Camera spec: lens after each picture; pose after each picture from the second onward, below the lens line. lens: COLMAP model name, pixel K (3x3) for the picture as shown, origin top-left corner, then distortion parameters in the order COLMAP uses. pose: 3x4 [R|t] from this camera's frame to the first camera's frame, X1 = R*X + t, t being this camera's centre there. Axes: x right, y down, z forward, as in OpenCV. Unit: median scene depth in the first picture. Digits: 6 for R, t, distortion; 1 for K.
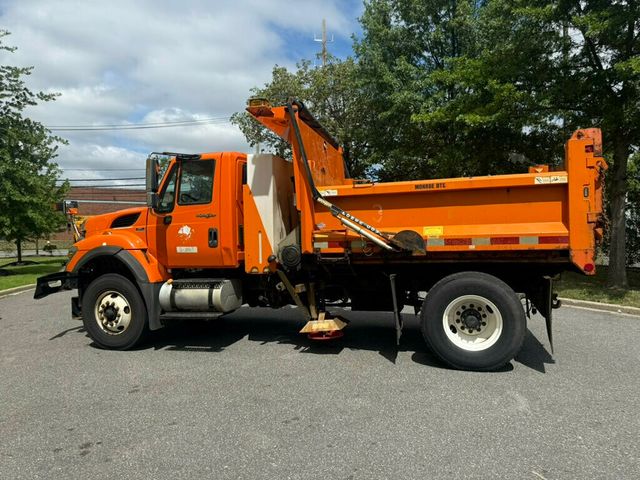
lens RADIAL K [[445.8, 0, 320.0], [0, 445.8, 240.0], [0, 0, 1]] dist [0.063882, -0.004539]
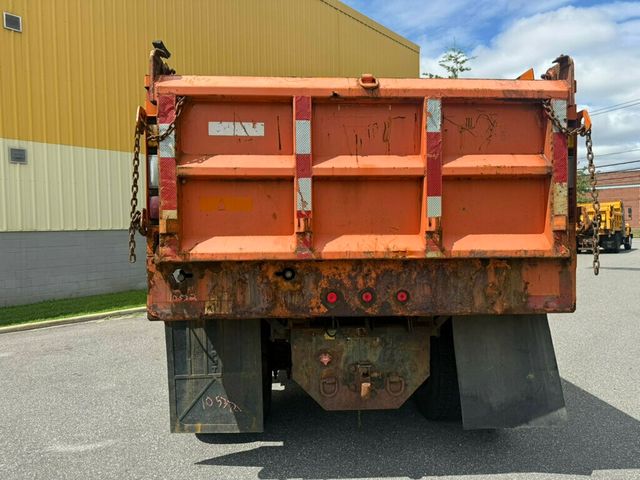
lens RADIAL K [[445.8, 0, 320.0], [0, 445.8, 240.0], [0, 0, 1]] dist [0.063882, -0.004539]
pose [[0.355685, 0.029167, -0.934151, 1.038787], [-0.008495, 0.999573, 0.027975, -0.035293], [0.934567, -0.002014, 0.355781, 0.851938]]
